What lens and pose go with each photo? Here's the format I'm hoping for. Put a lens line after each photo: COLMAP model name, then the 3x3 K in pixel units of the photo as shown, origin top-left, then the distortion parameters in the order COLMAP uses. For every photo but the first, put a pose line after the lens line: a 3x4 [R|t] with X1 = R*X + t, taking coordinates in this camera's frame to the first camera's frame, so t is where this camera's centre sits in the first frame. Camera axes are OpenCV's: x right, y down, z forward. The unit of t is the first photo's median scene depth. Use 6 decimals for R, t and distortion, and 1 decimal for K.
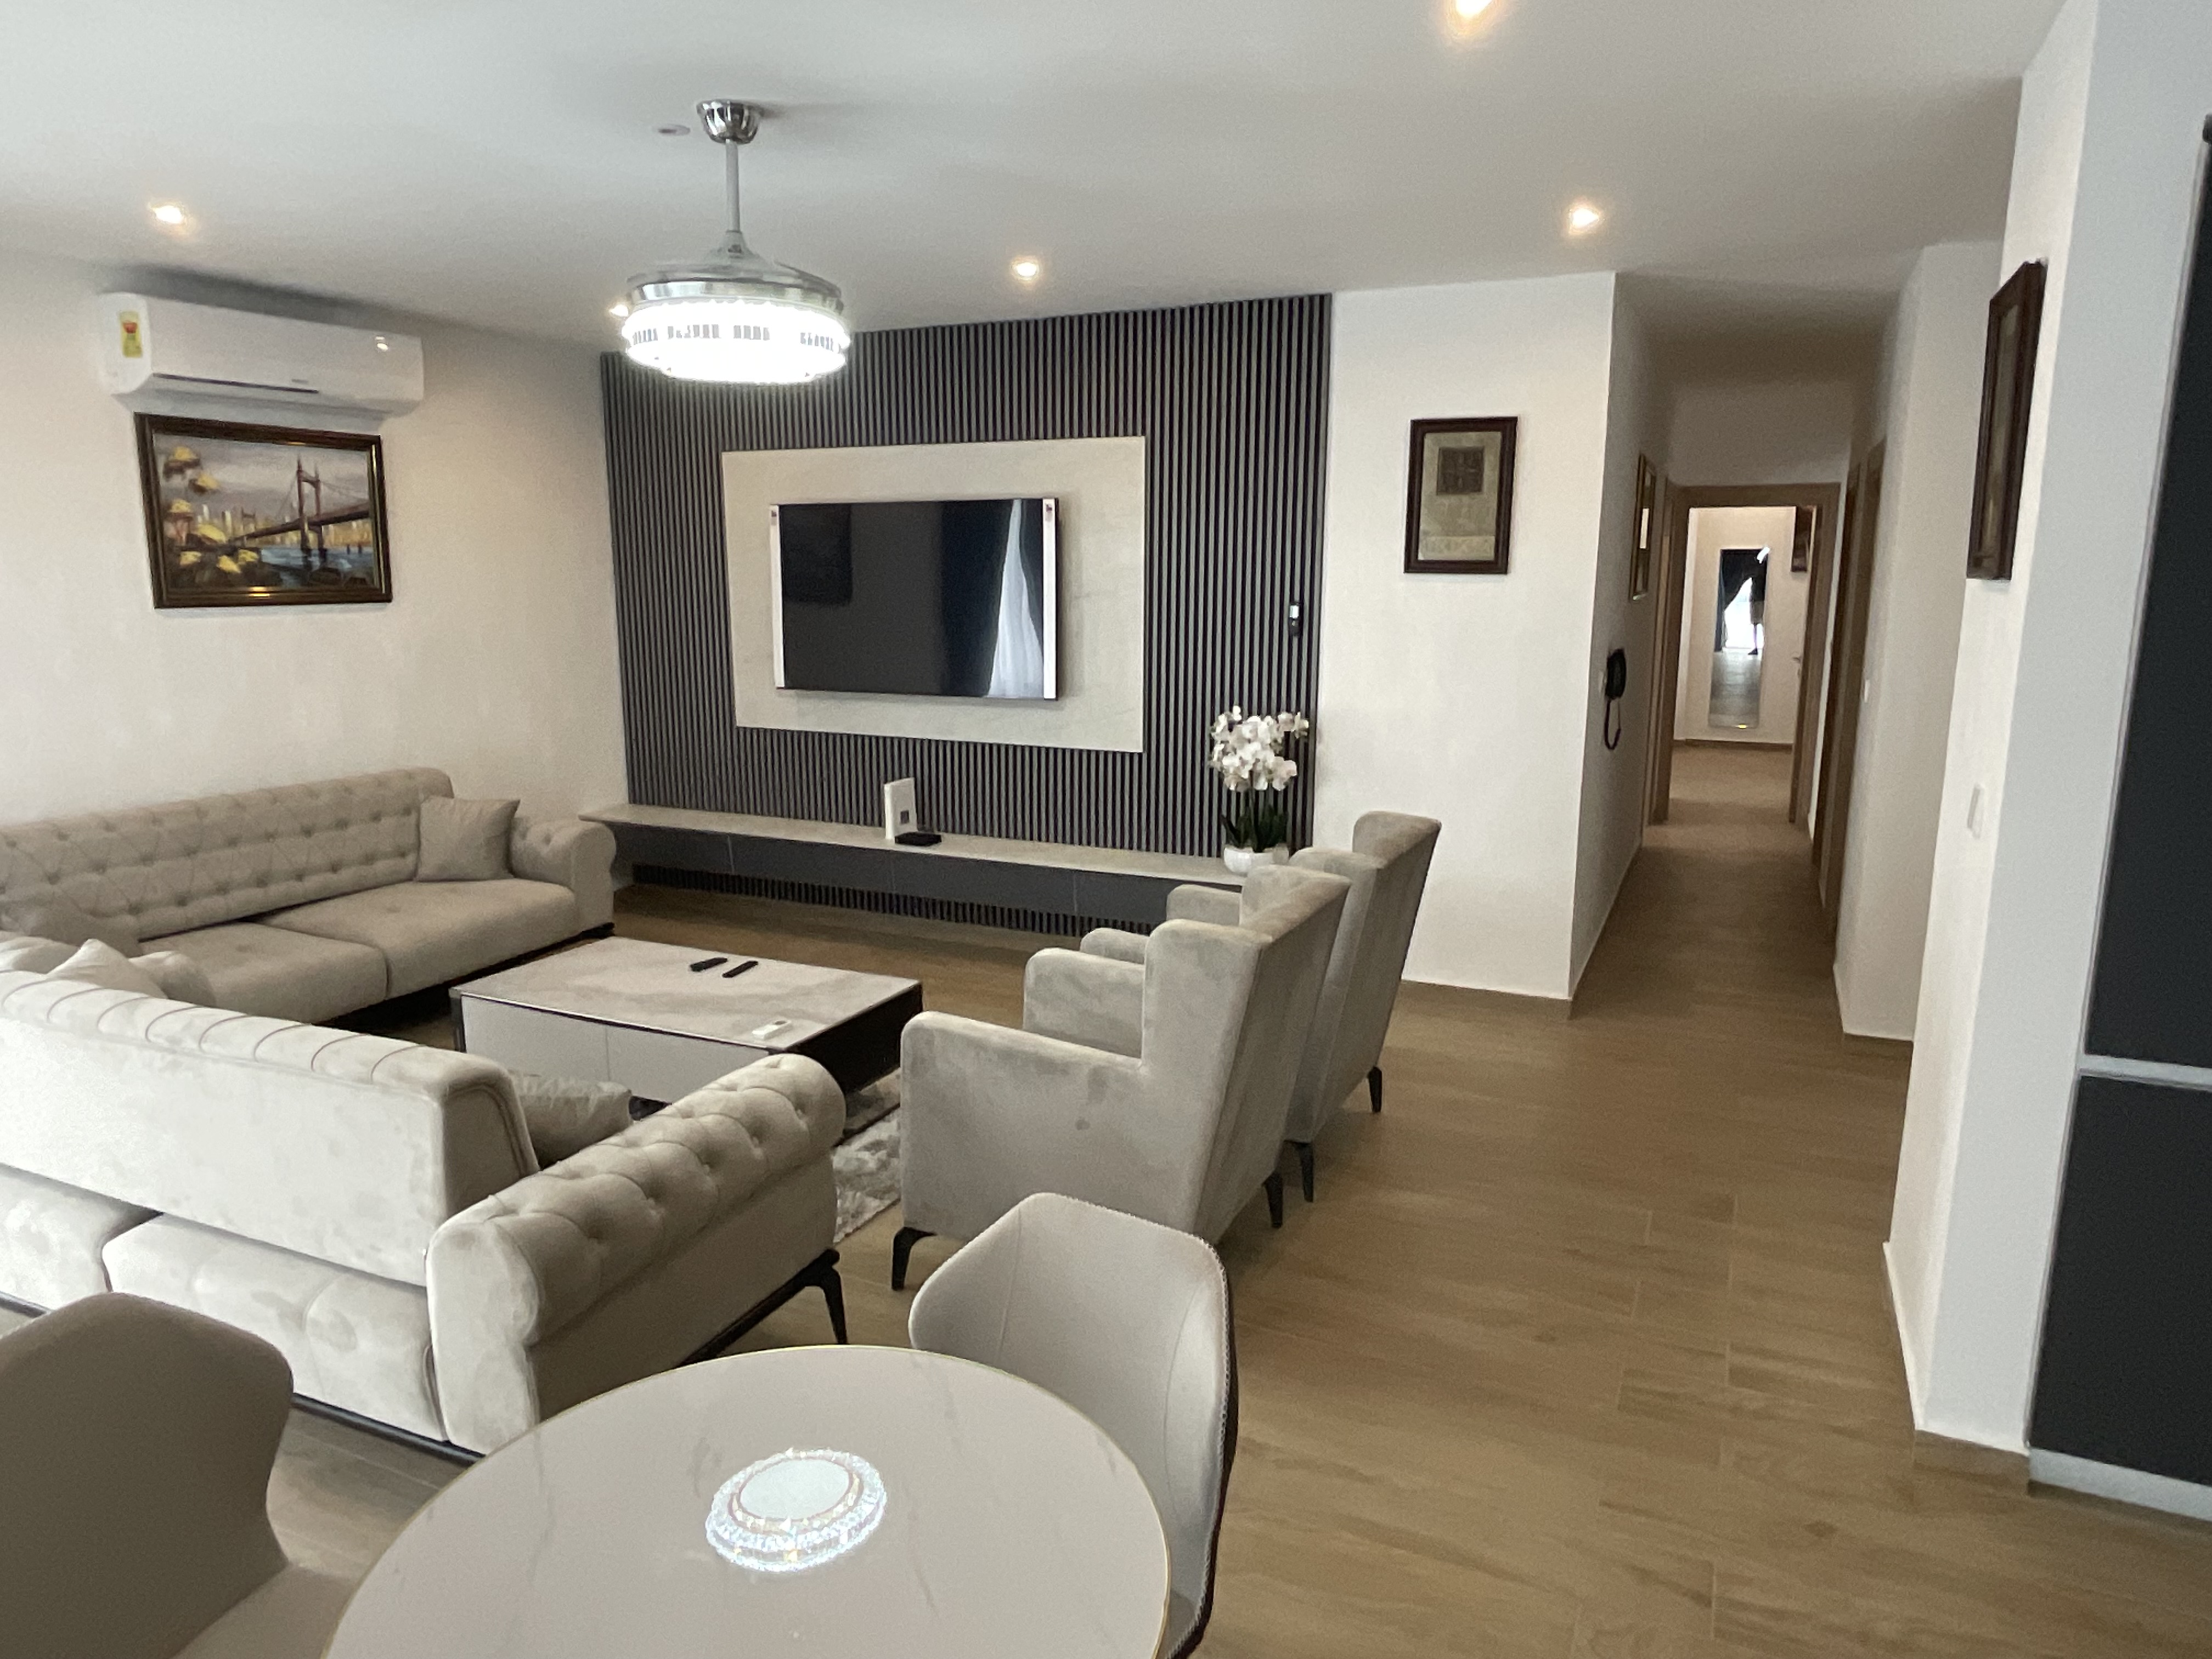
lens RADIAL K [[1406.7, 0, 1107.5], [0, 1406.7, 837.2], [0, 0, 1]] dist [-0.001710, -0.002563]
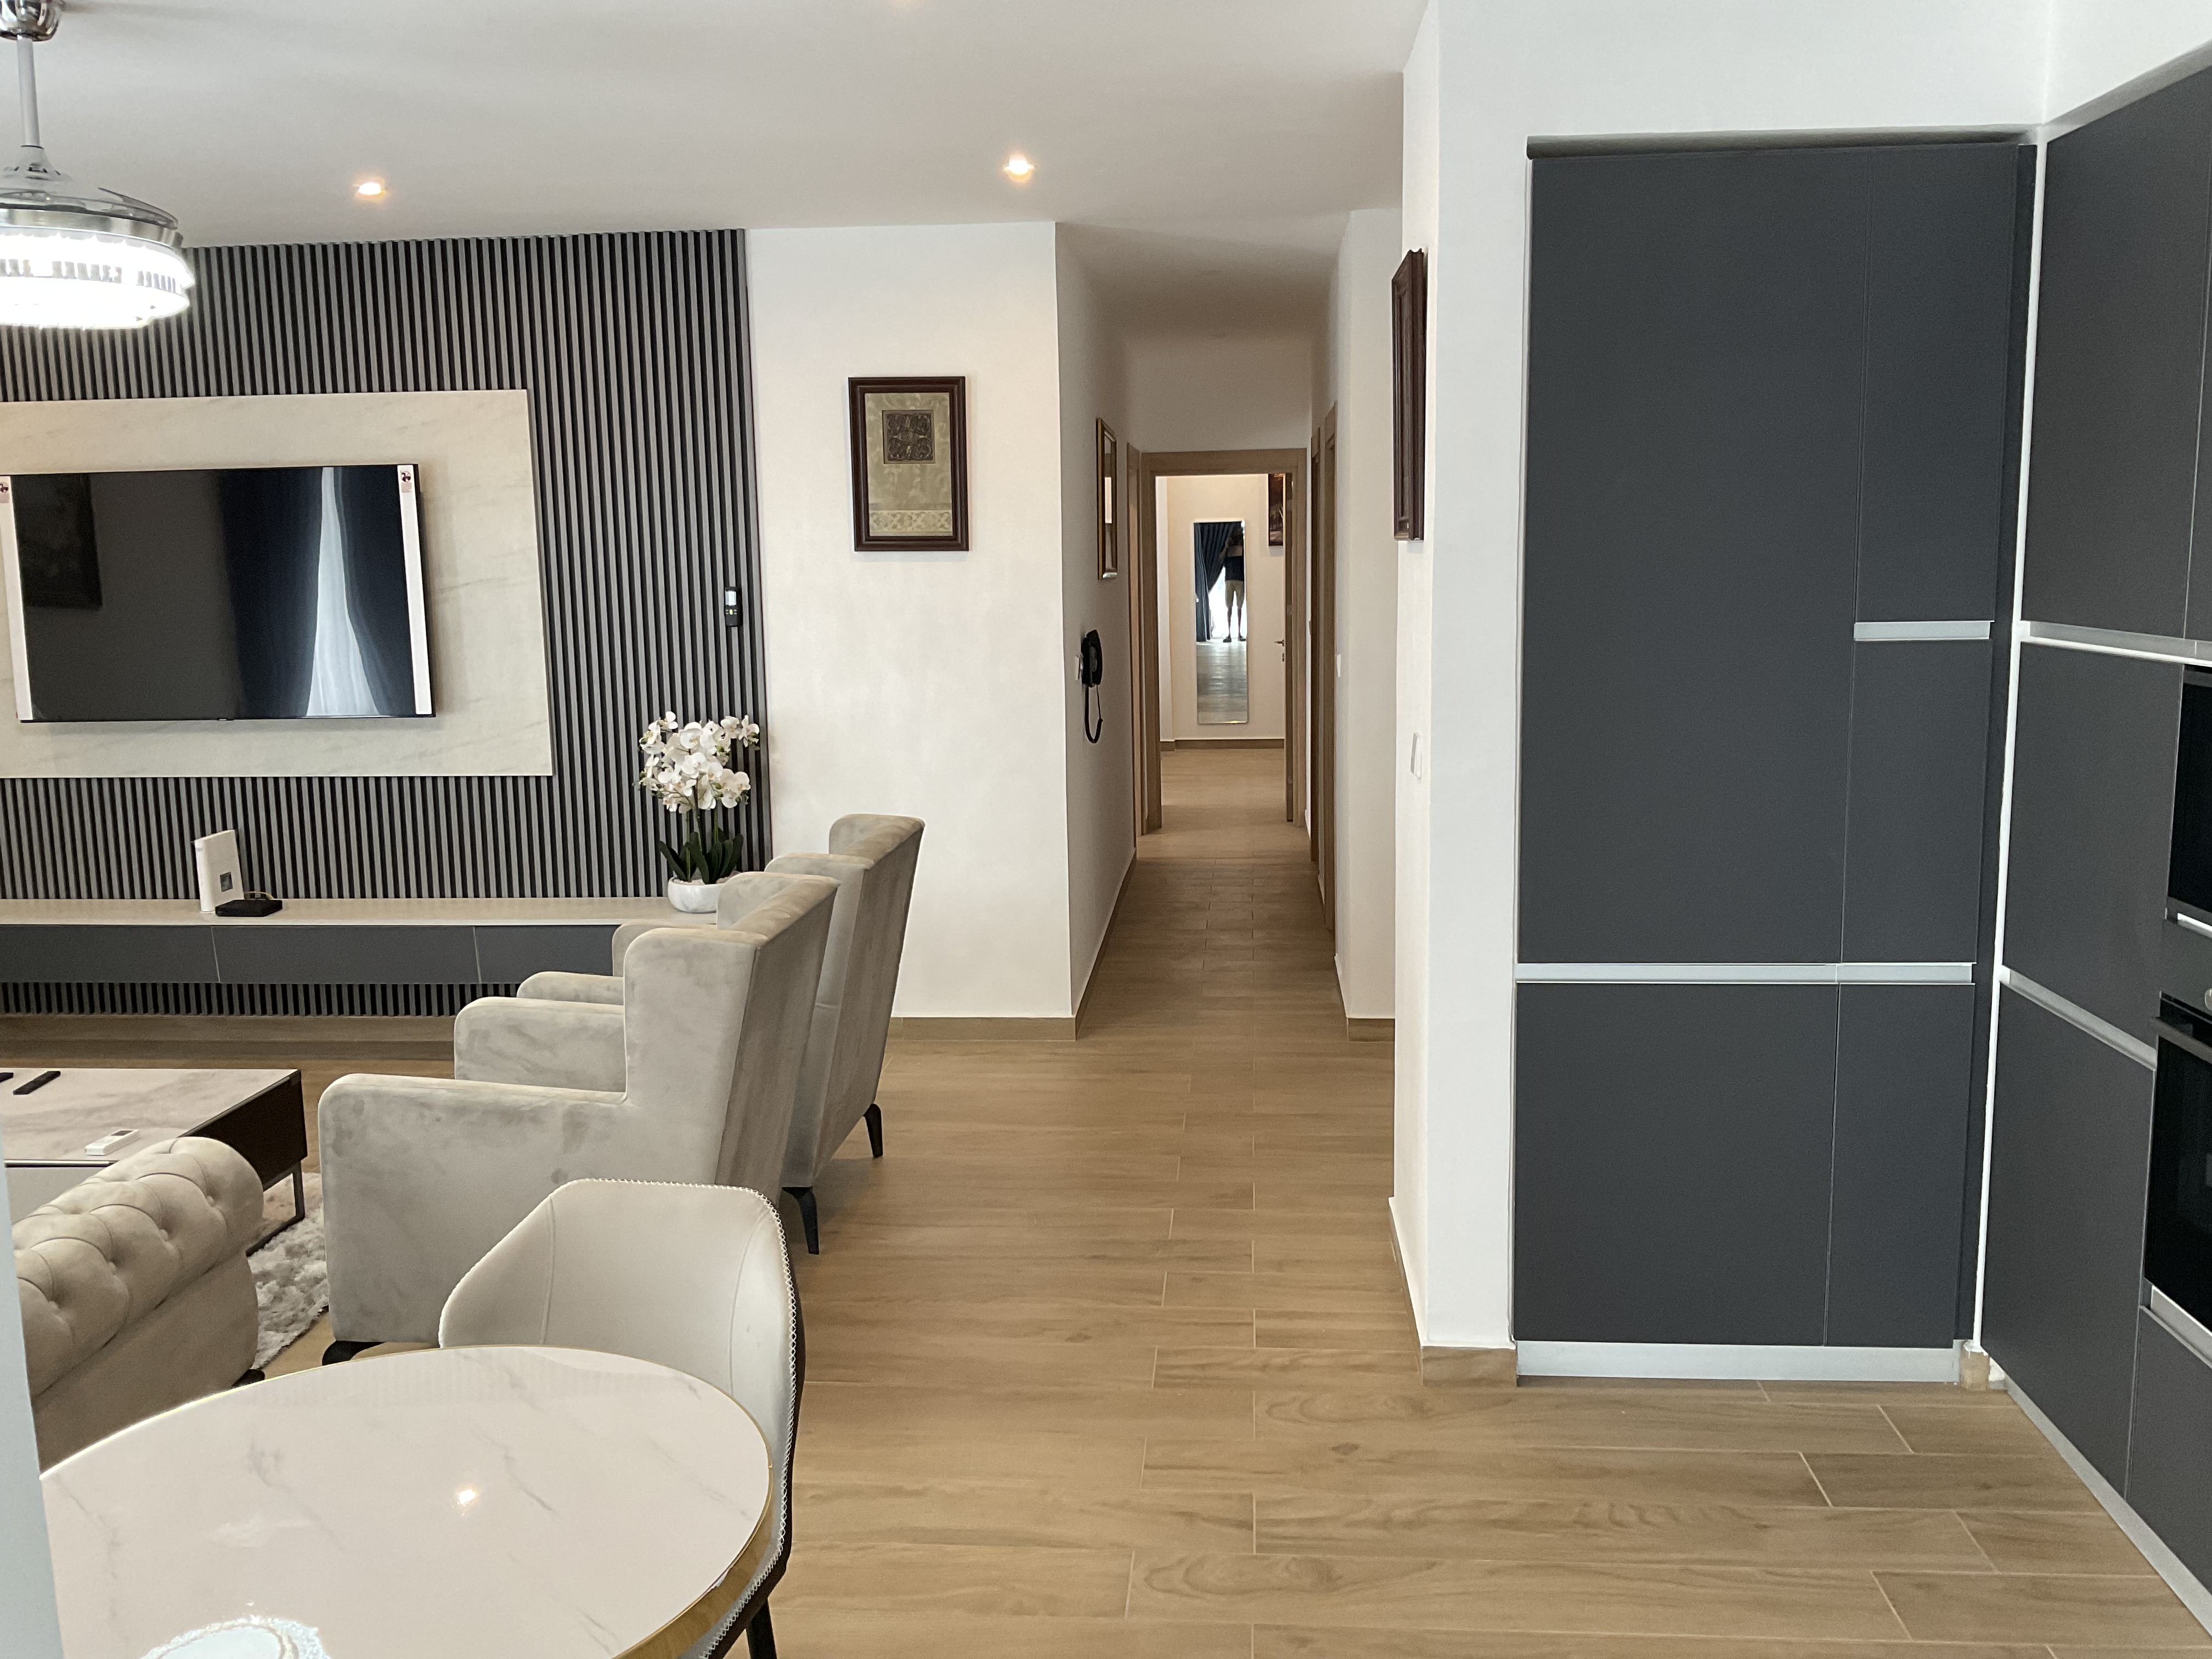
lens RADIAL K [[1818.5, 0, 1106.0], [0, 1818.5, 829.5], [0, 0, 1]] dist [0.106547, -0.205151]
pose [[0.937774, -0.070692, 0.339974, -0.042577], [0.084044, 0.996156, -0.024688, 0.026992], [-0.336922, 0.051725, 0.940111, -0.117378]]
